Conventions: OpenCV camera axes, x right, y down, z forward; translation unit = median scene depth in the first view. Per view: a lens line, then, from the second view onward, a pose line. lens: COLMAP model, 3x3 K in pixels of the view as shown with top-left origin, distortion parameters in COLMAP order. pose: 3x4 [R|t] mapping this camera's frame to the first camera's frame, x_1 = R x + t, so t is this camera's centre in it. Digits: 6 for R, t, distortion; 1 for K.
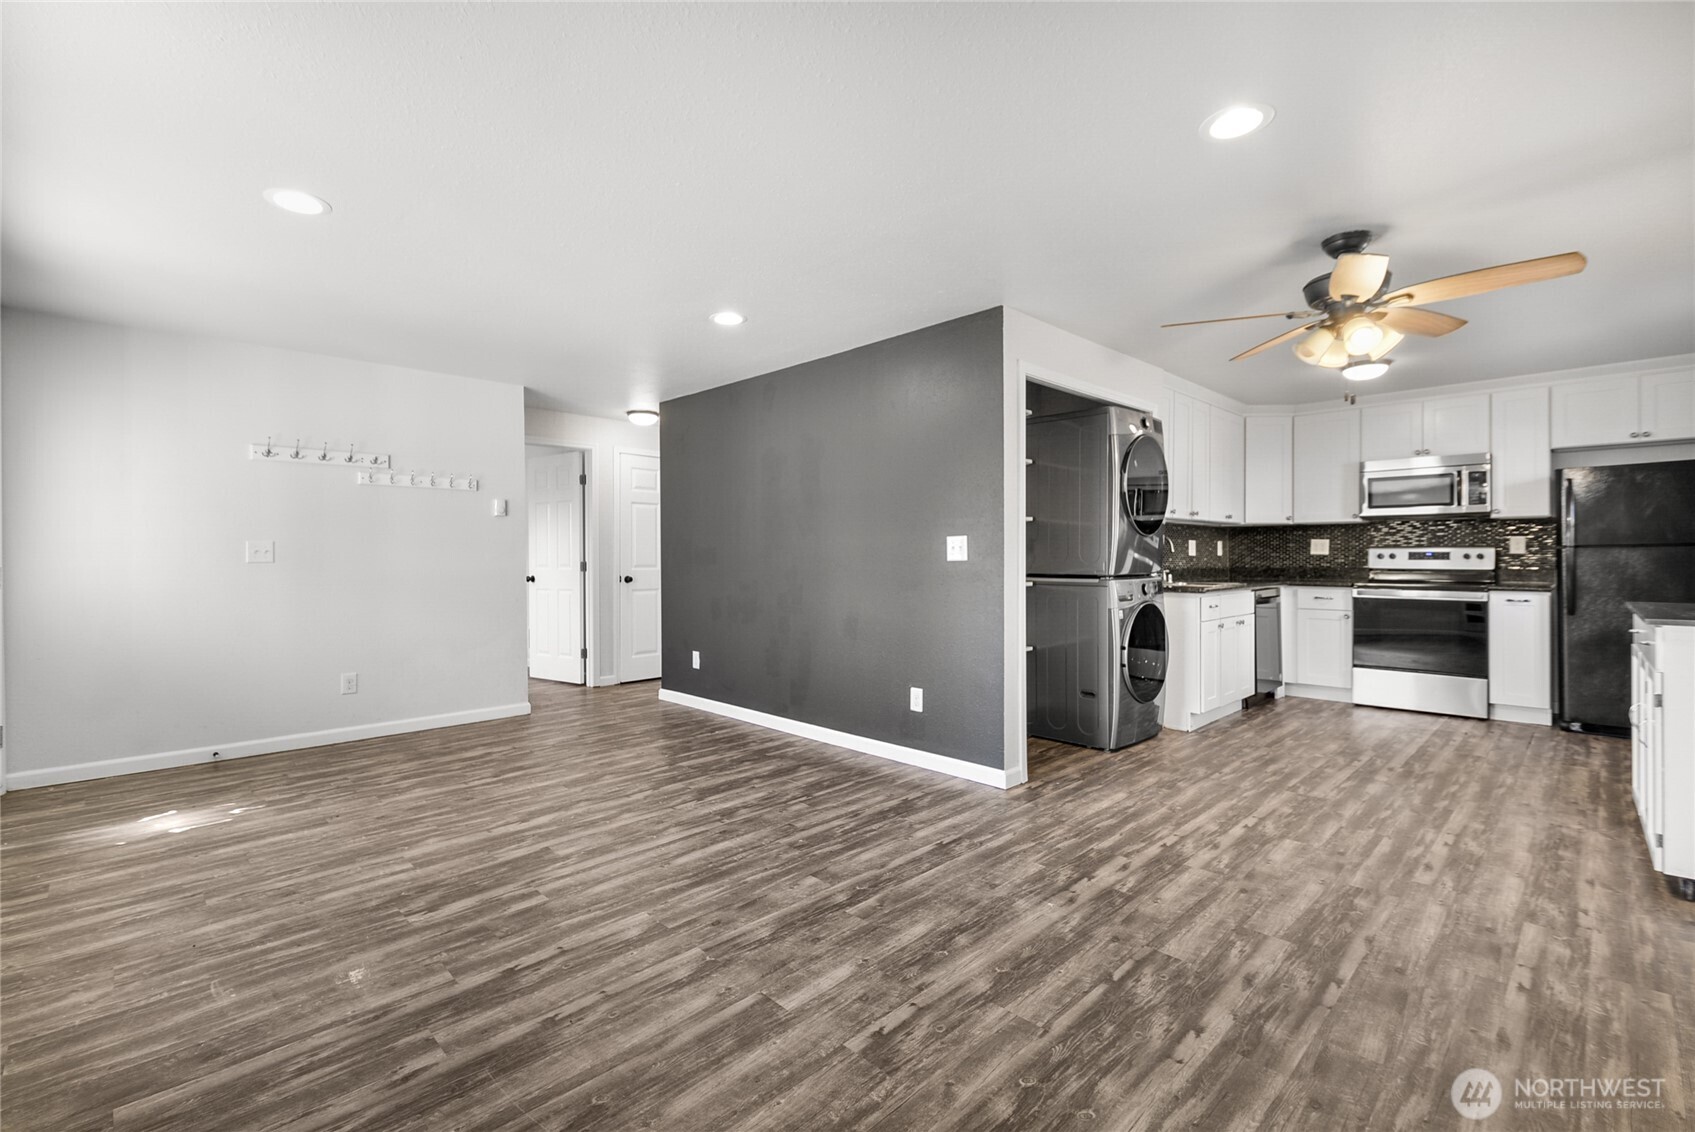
lens RADIAL K [[763.5, 0, 826.2], [0, 763.5, 555.6], [0, 0, 1]] dist [0.035280, -0.022841]
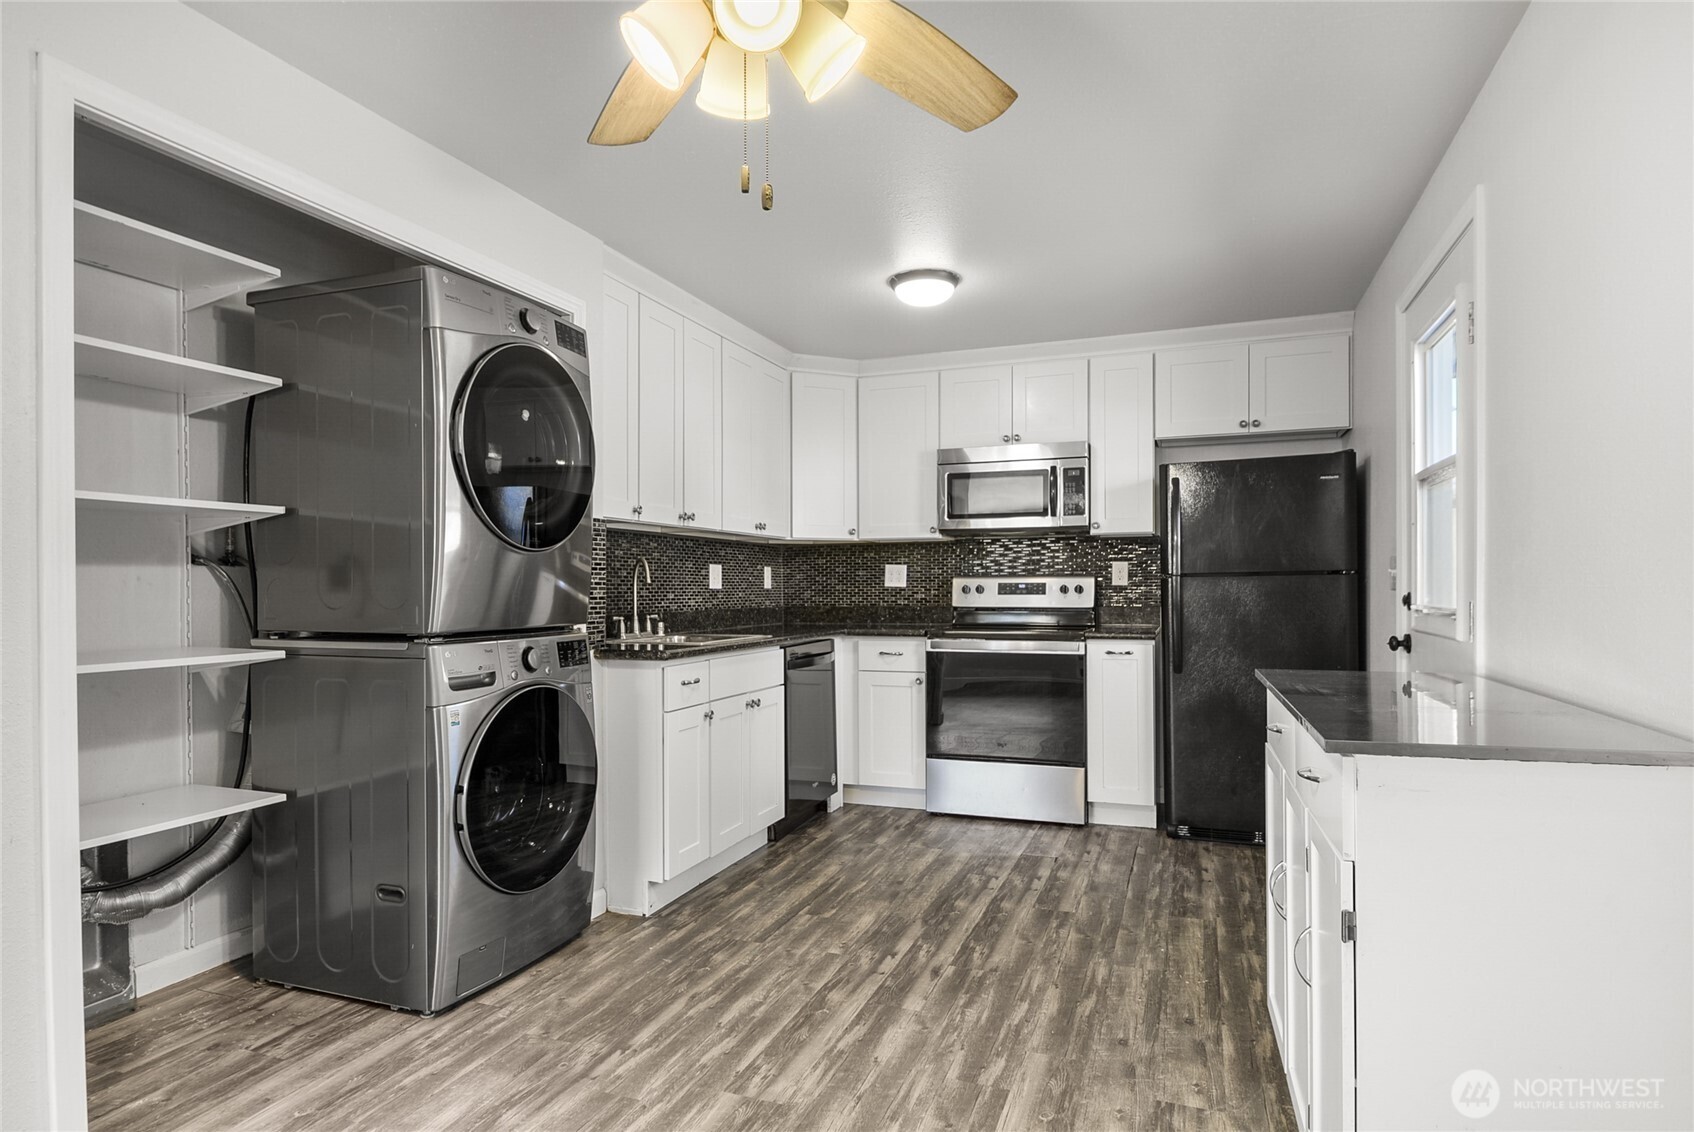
lens RADIAL K [[940.7, 0, 849.0], [0, 940.7, 587.6], [0, 0, 1]] dist [0.001073, 0.000388]
pose [[0.906099, -0.002616, 0.423059, 0.300490], [0.002563, 0.999996, 0.000694, -0.001745], [-0.423059, 0.000456, 0.906102, 0.319438]]
